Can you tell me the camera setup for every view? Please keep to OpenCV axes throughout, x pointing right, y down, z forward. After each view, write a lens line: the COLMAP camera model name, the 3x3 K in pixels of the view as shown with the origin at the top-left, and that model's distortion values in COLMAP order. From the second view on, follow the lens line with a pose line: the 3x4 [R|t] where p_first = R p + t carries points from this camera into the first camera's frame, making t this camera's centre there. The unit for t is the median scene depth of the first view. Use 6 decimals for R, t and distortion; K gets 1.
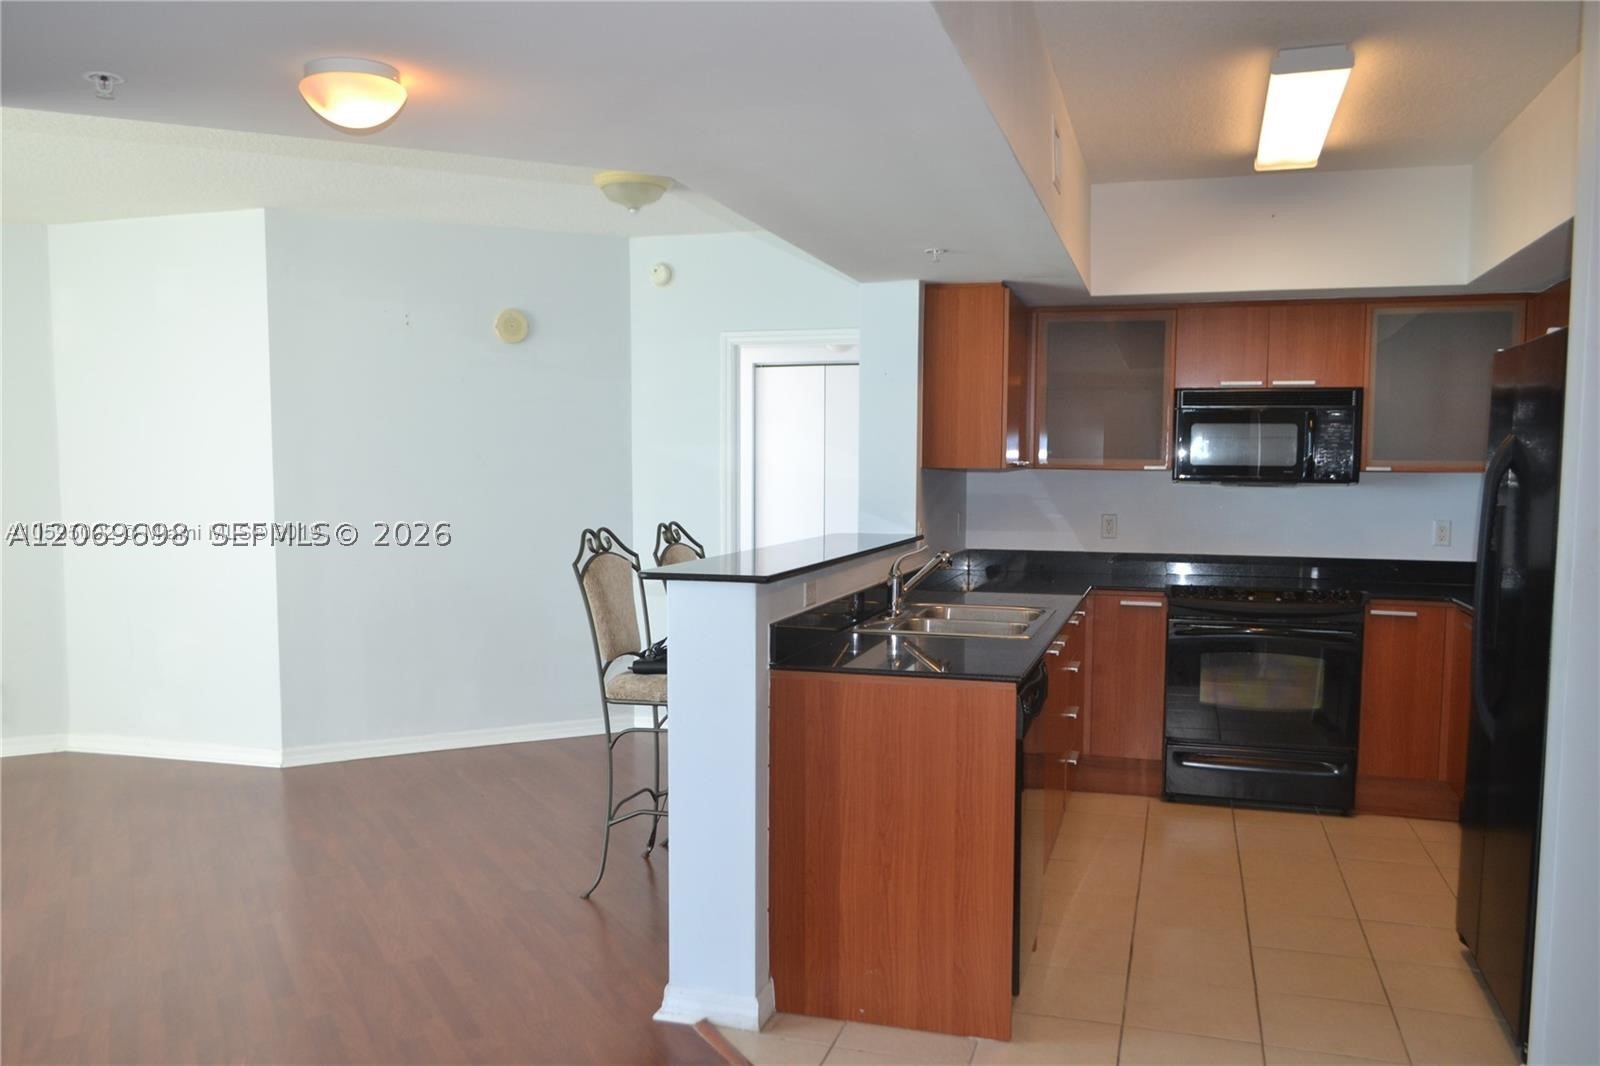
lens RADIAL K [[1255.2, 0, 772.7], [0, 1255.2, 552.8], [0, 0, 1]] dist [-0.009814, 0.003863]
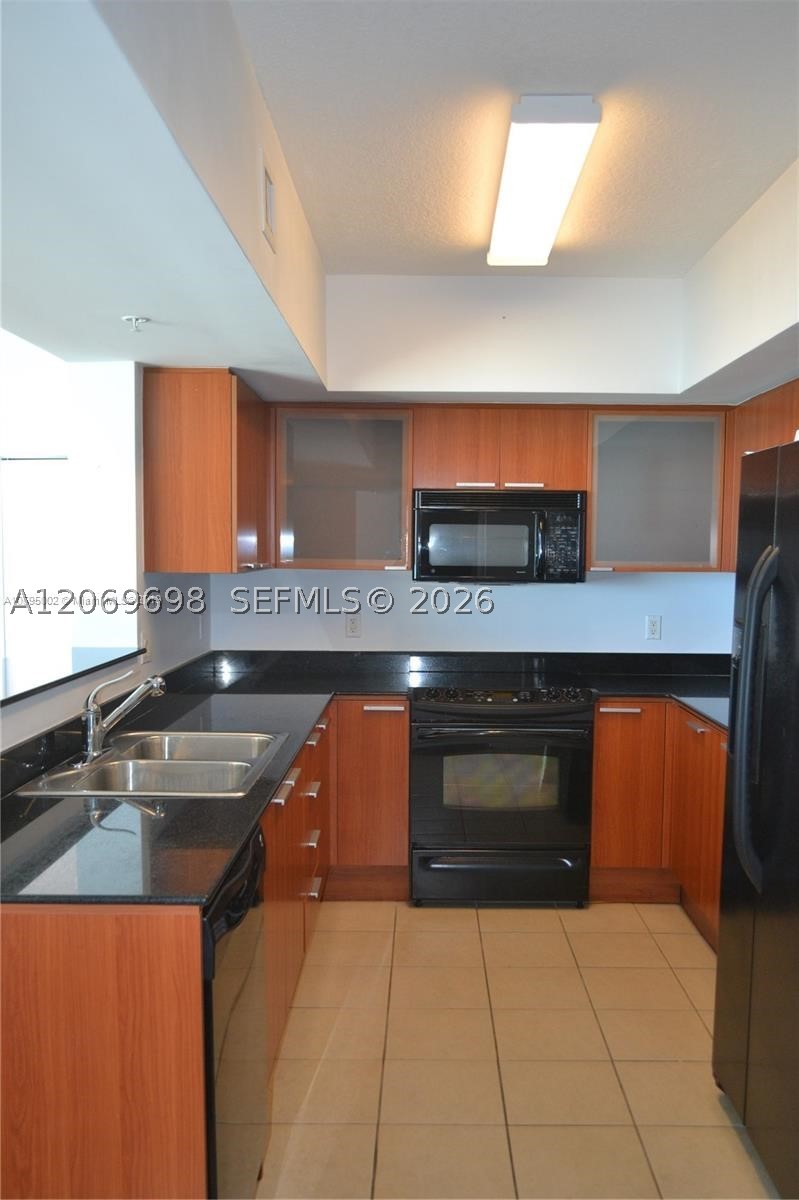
lens RADIAL K [[1009.0, 0, 399.5], [0, 1009.0, 600.0], [0, 0, 1]] dist [-0.001825, -0.002760]
pose [[0.957346, -0.013903, 0.288609, 0.082351], [0.019342, 0.999685, -0.016002, -0.031755], [-0.288296, 0.020901, 0.957313, 0.251279]]
